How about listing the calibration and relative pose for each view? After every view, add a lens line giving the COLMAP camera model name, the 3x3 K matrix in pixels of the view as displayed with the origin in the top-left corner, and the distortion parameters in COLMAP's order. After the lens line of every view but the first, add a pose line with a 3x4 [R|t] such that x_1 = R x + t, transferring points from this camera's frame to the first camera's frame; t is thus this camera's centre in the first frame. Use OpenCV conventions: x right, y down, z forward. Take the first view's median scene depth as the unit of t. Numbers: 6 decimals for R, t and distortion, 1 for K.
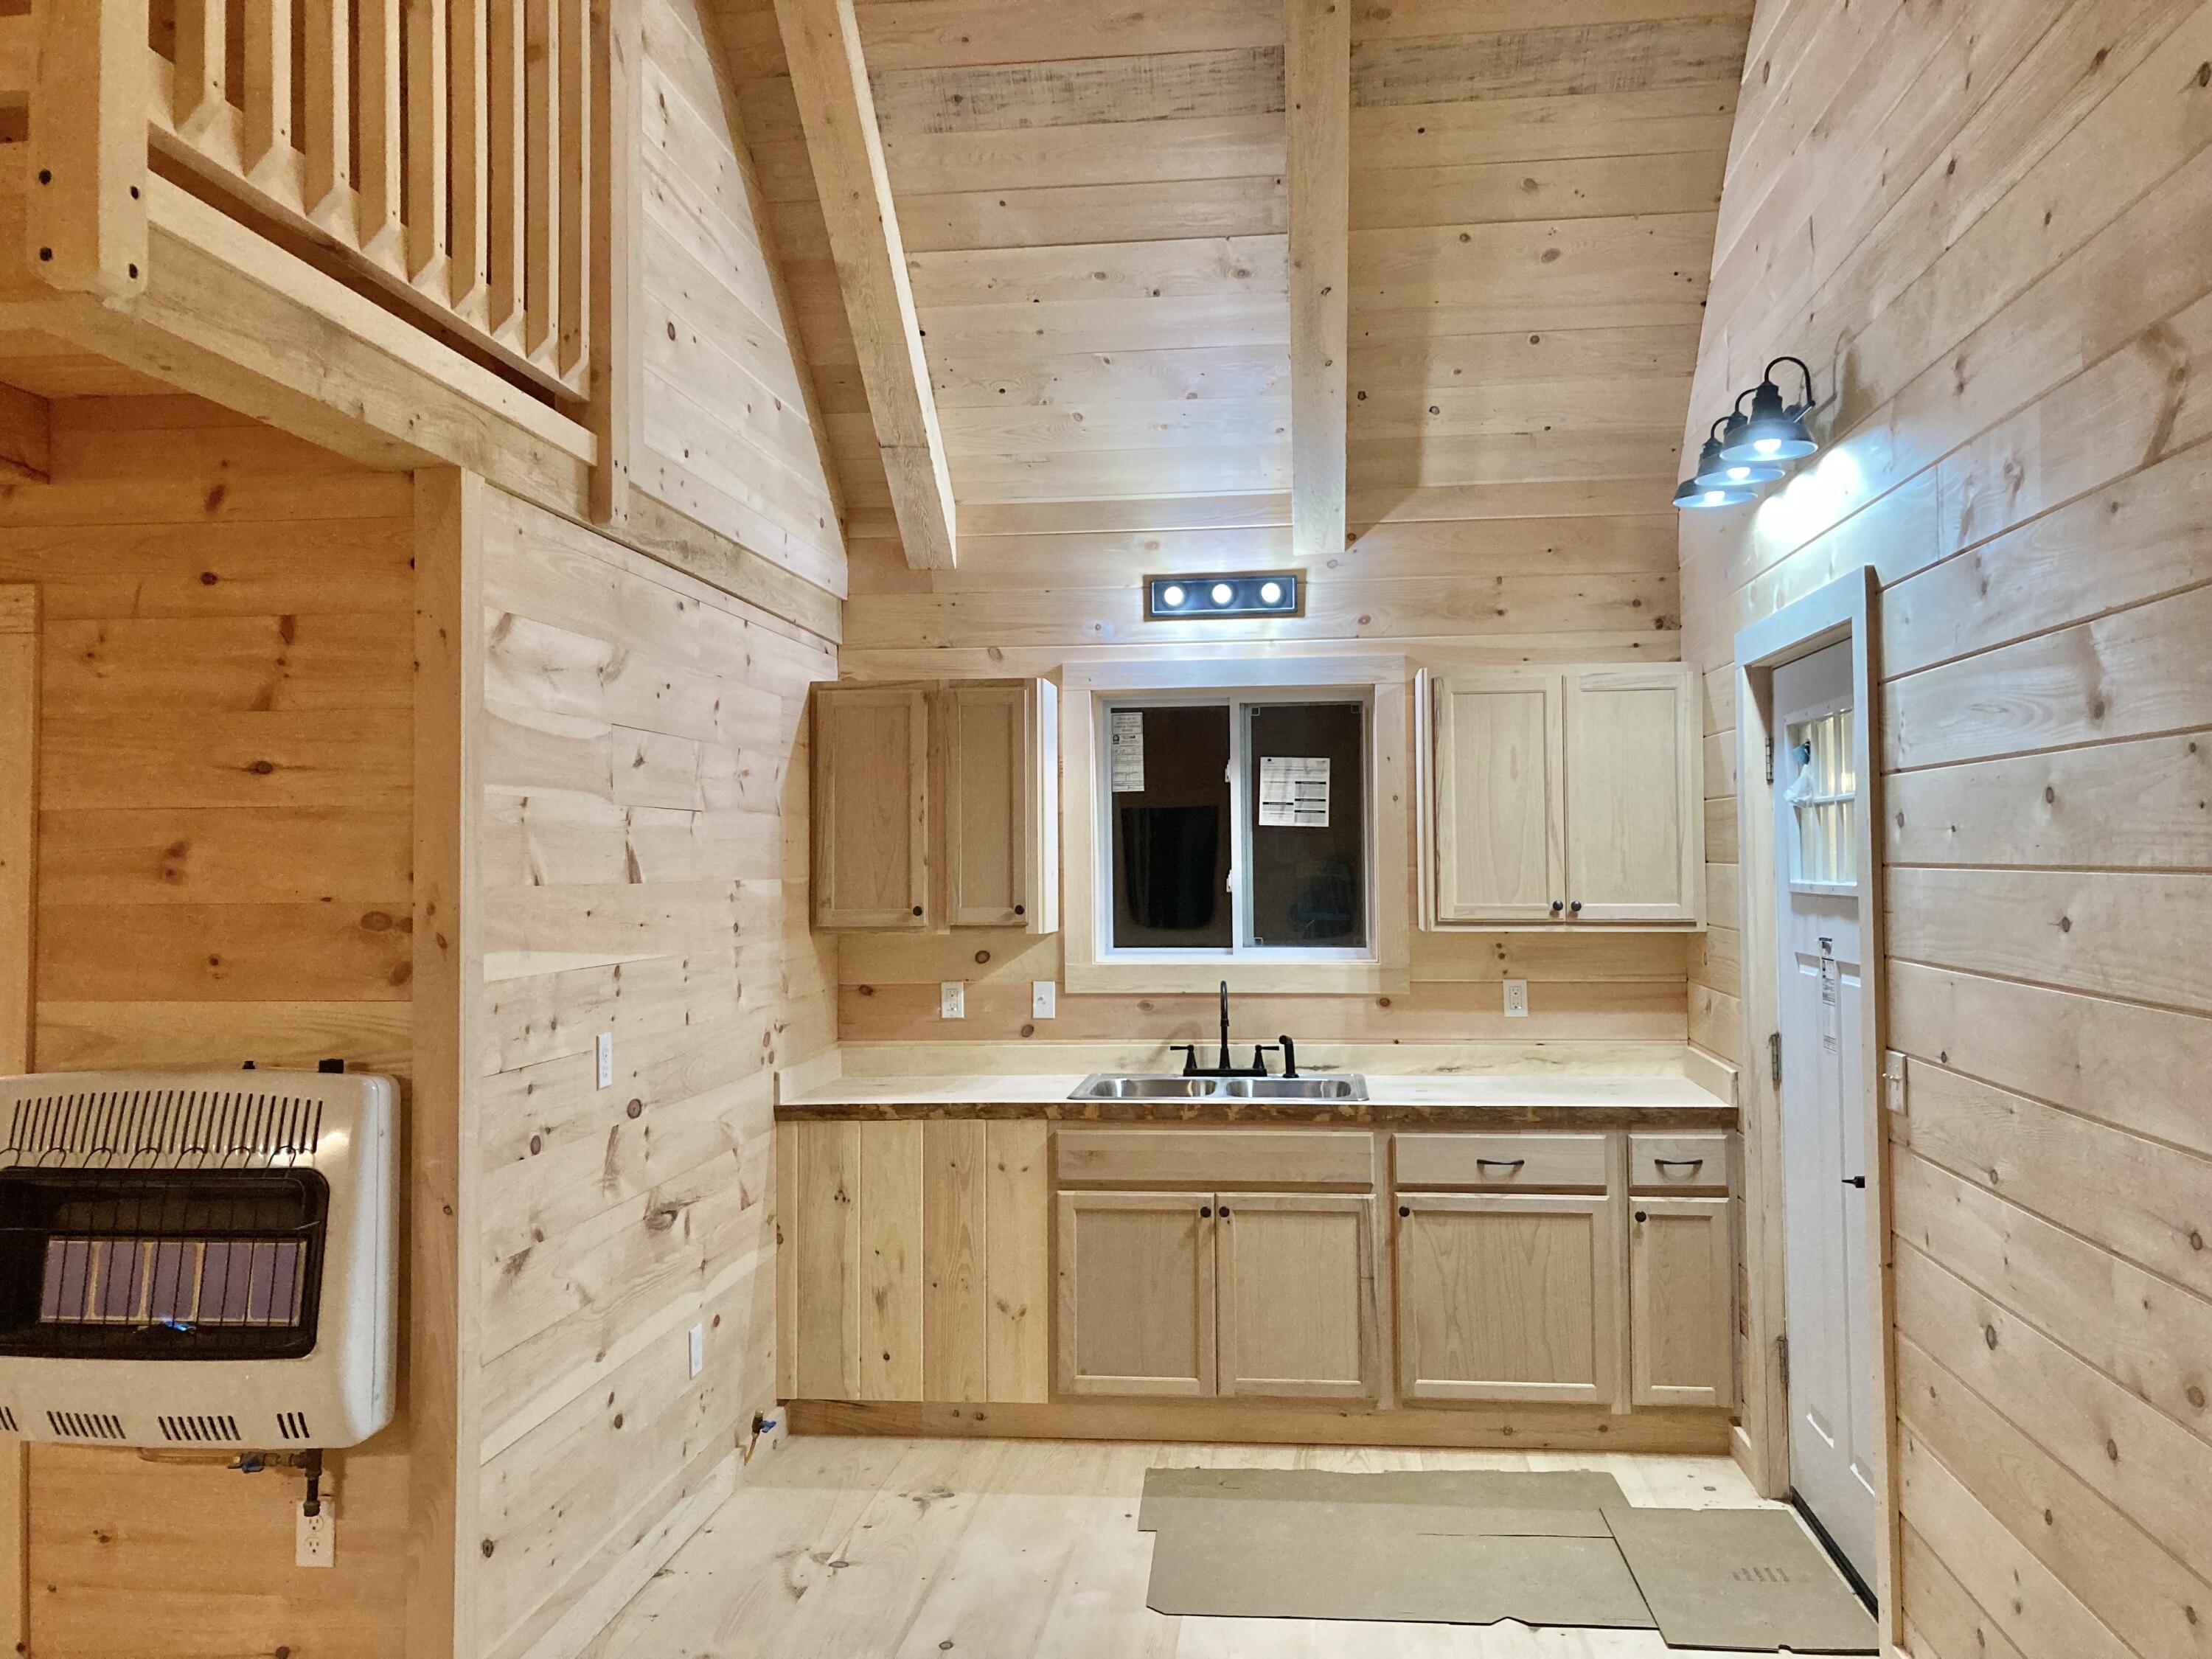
lens RADIAL K [[1814.9, 0, 1106.0], [0, 1814.9, 829.5], [0, 0, 1]] dist [0.072870, -0.096304]
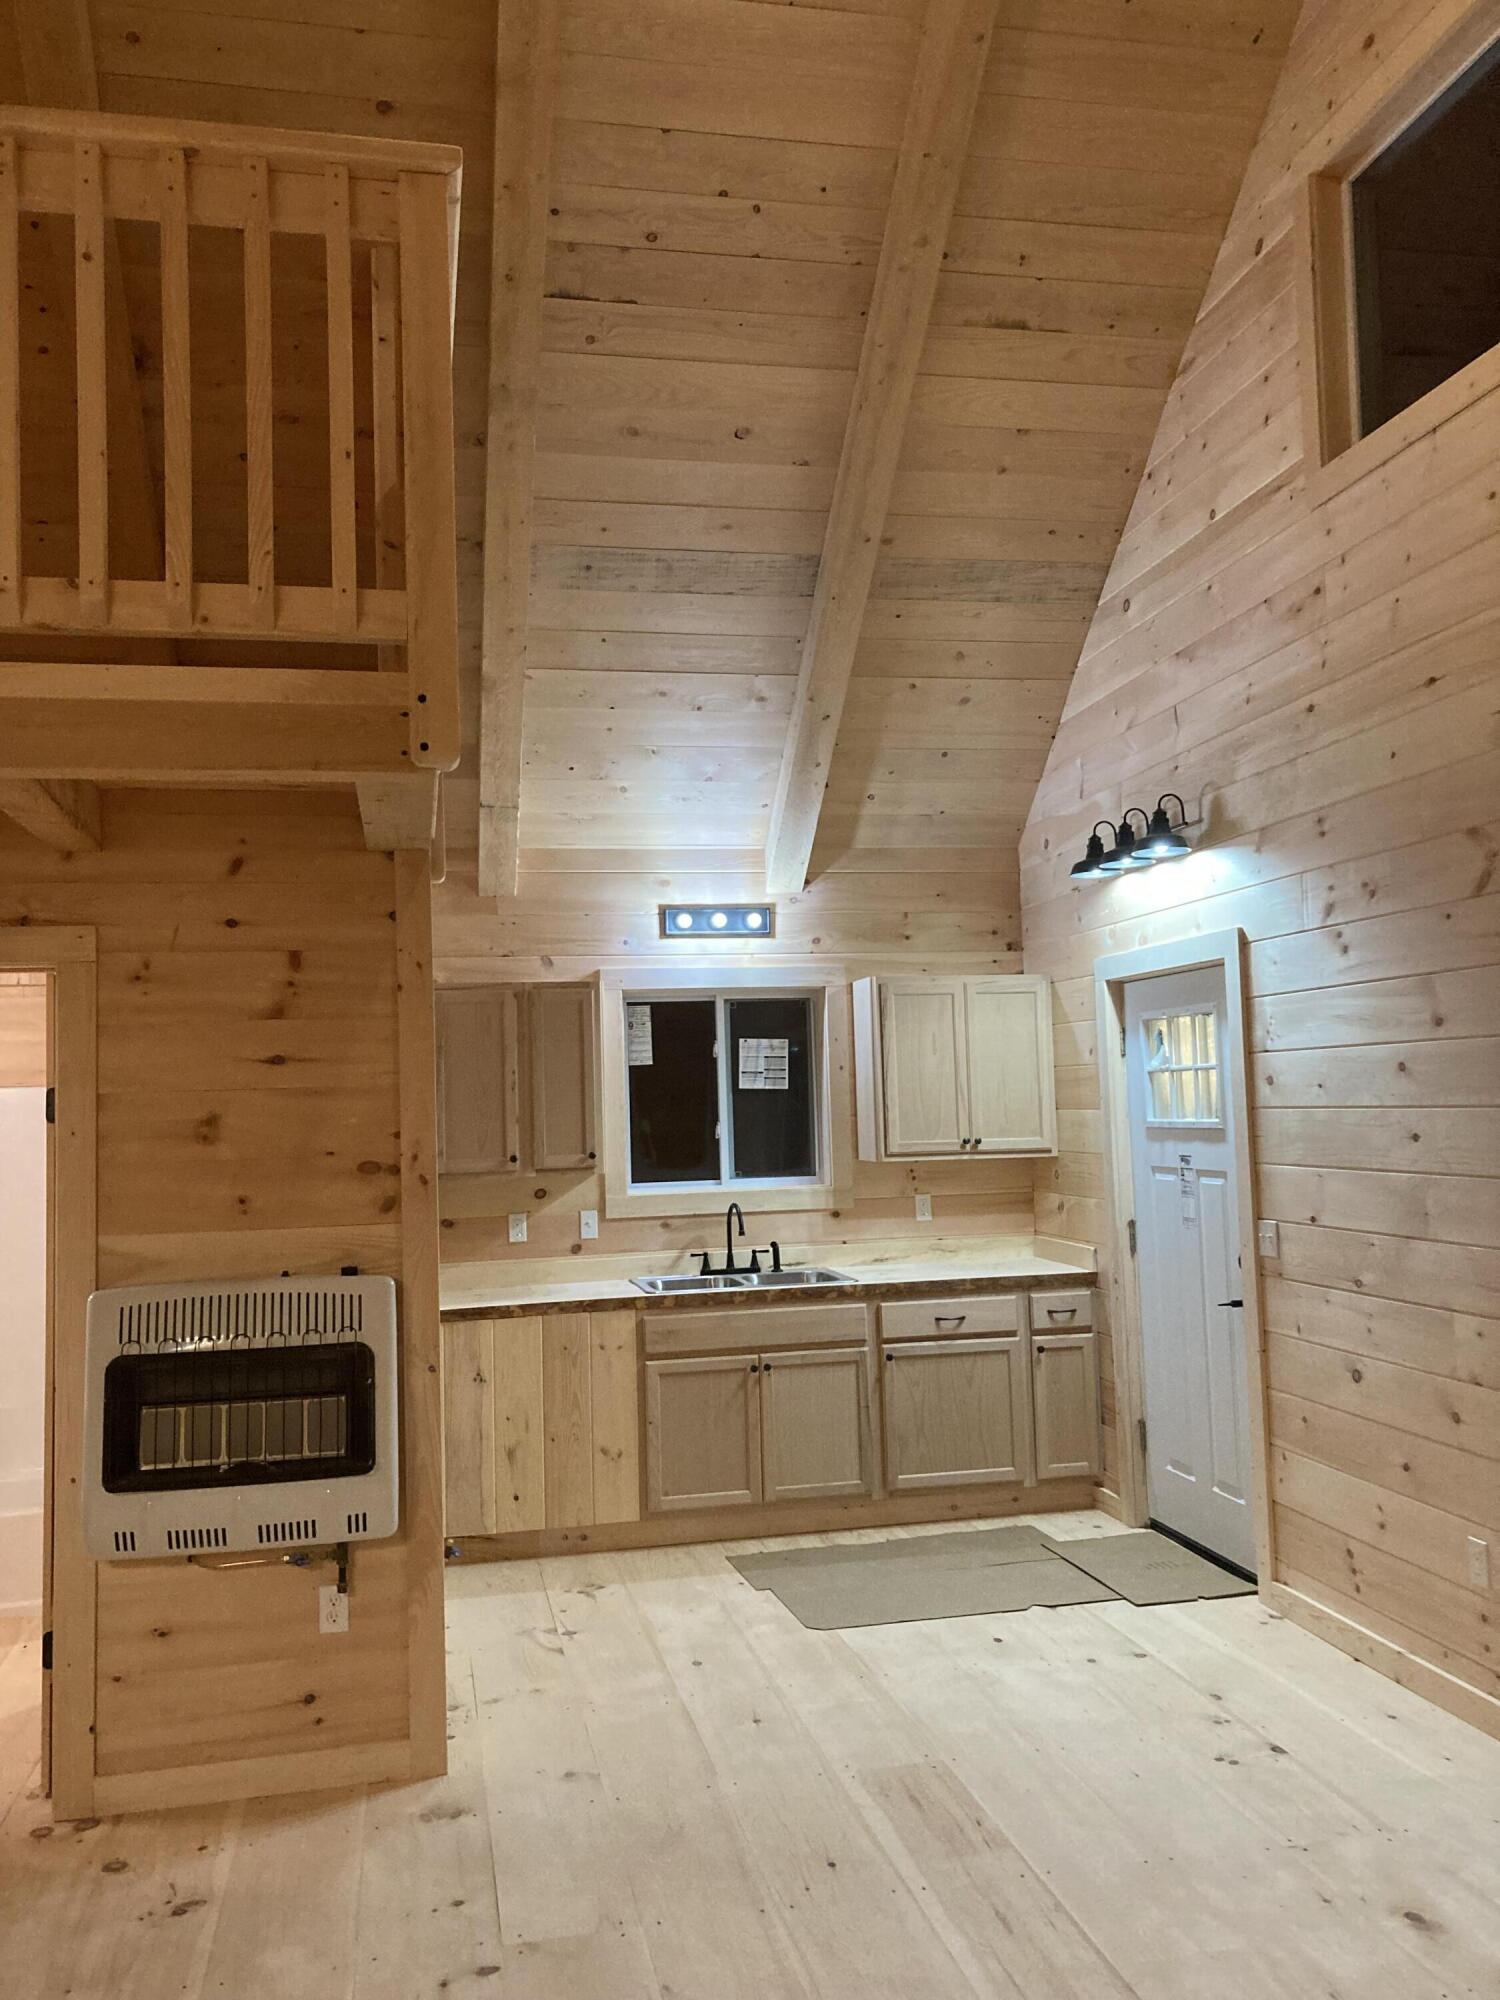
lens RADIAL K [[1632.9, 0, 754.8], [0, 1632.9, 1032.3], [0, 0, 1]] dist [0.134343, -0.363414]
pose [[0.950115, -0.004936, 0.311862, -0.334436], [0.015862, 0.999346, -0.032507, -0.005489], [-0.311498, 0.035832, 0.949571, -0.198190]]
